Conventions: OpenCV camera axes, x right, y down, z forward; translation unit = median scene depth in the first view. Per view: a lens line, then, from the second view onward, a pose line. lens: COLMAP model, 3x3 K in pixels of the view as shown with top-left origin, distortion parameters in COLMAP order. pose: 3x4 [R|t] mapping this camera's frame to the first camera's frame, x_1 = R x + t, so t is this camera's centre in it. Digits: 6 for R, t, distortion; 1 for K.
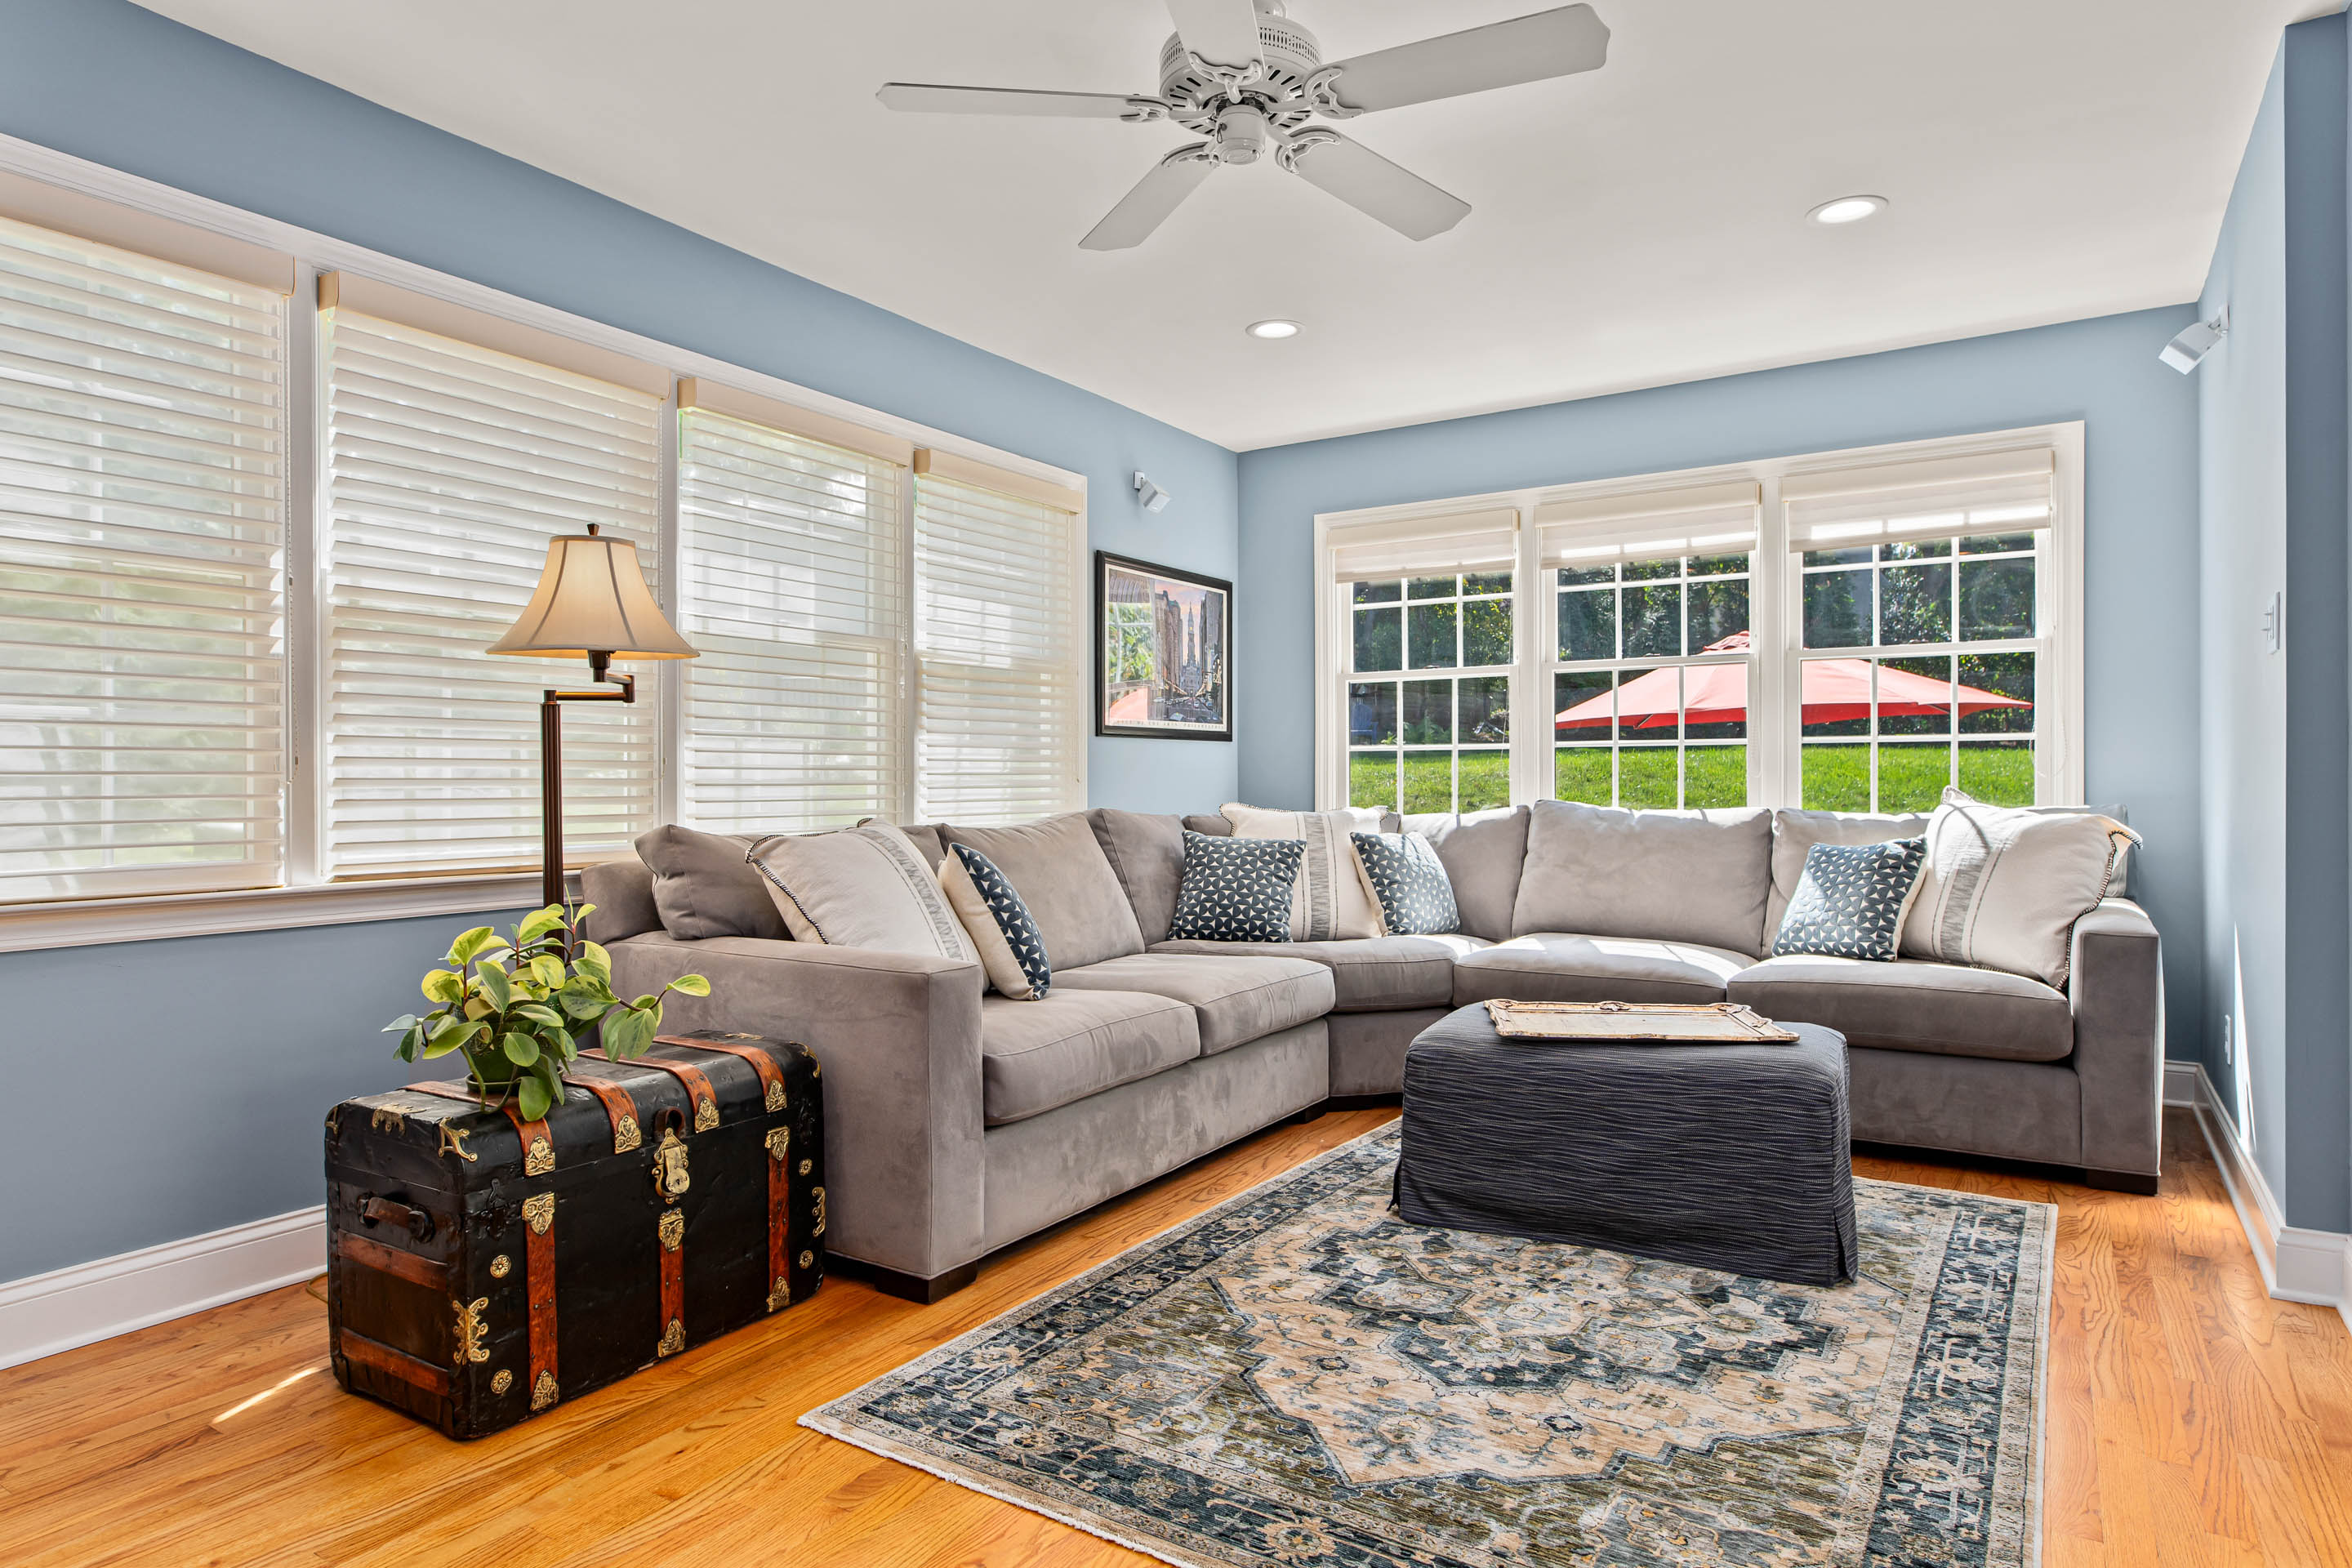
lens RADIAL K [[1351.0, 0, 1176.5], [0, 1351.0, 792.4], [0, 0, 1]] dist [0.003023, -0.004008]
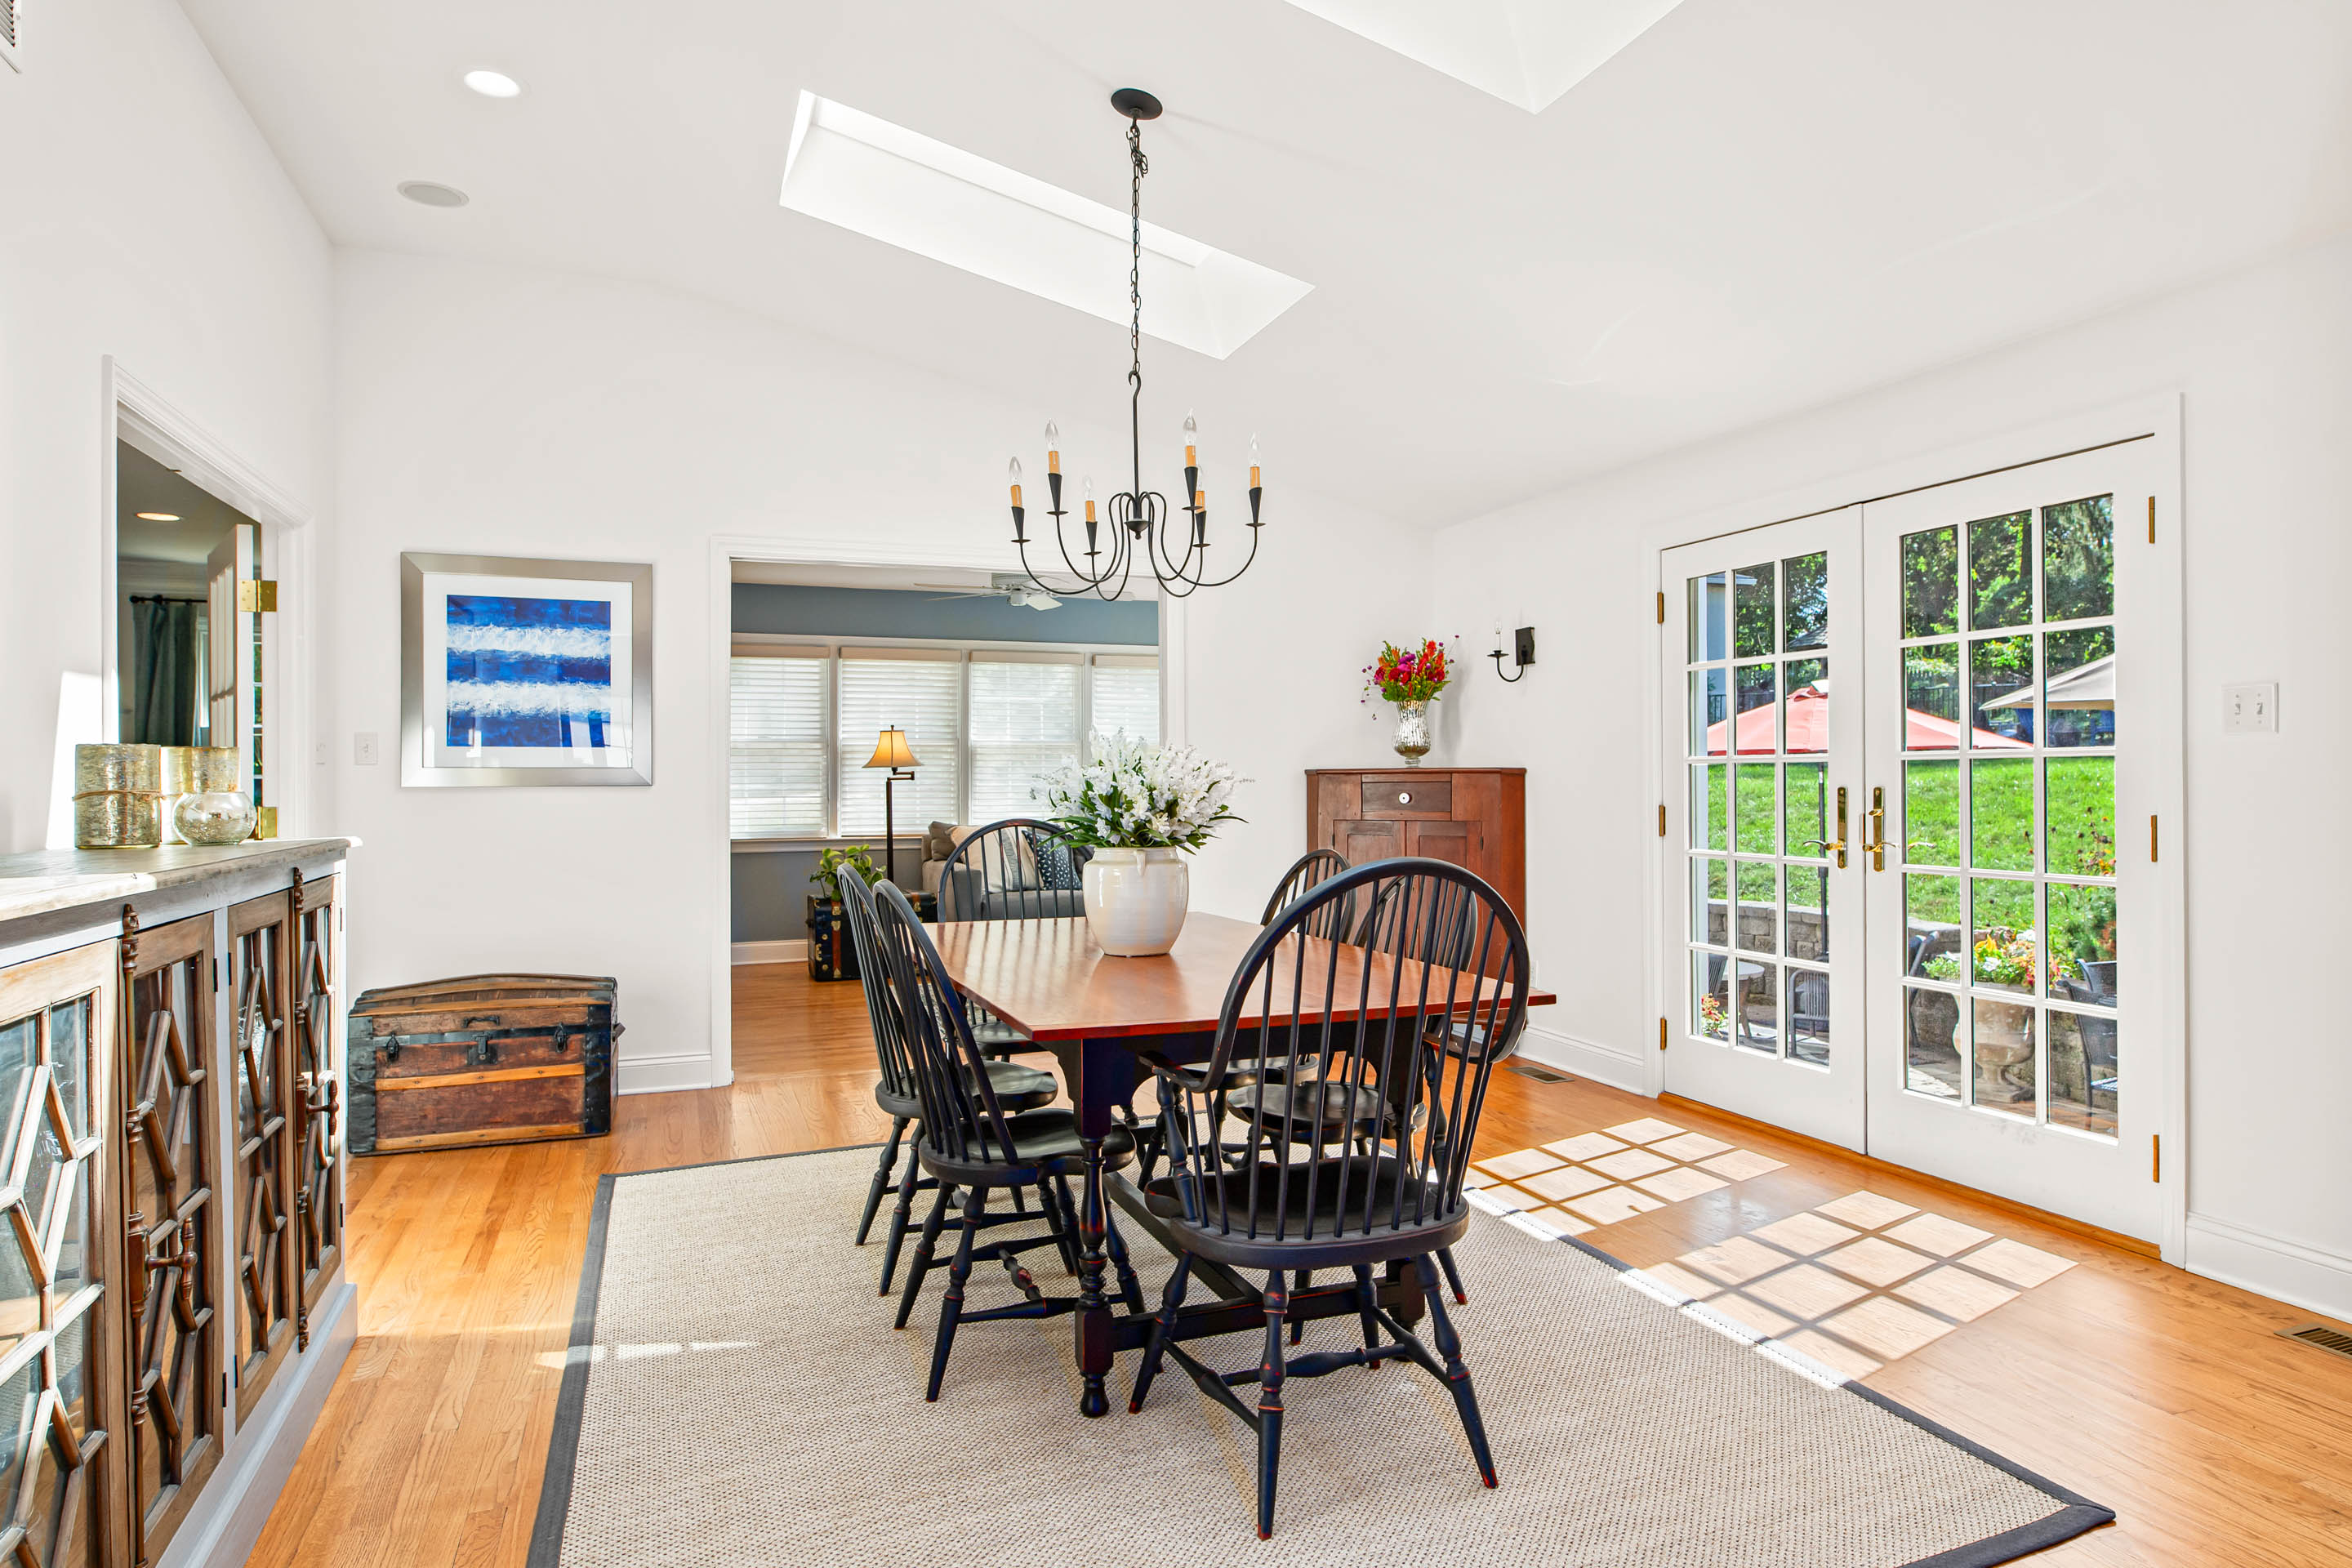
lens RADIAL K [[1351.0, 0, 1176.5], [0, 1351.0, 792.4], [0, 0, 1]] dist [0.003023, -0.004008]
pose [[0.804391, 0.003419, -0.594091, 2.433634], [0.002498, 0.999955, 0.009137, -0.087743], [0.594096, -0.008834, 0.804346, -1.405377]]
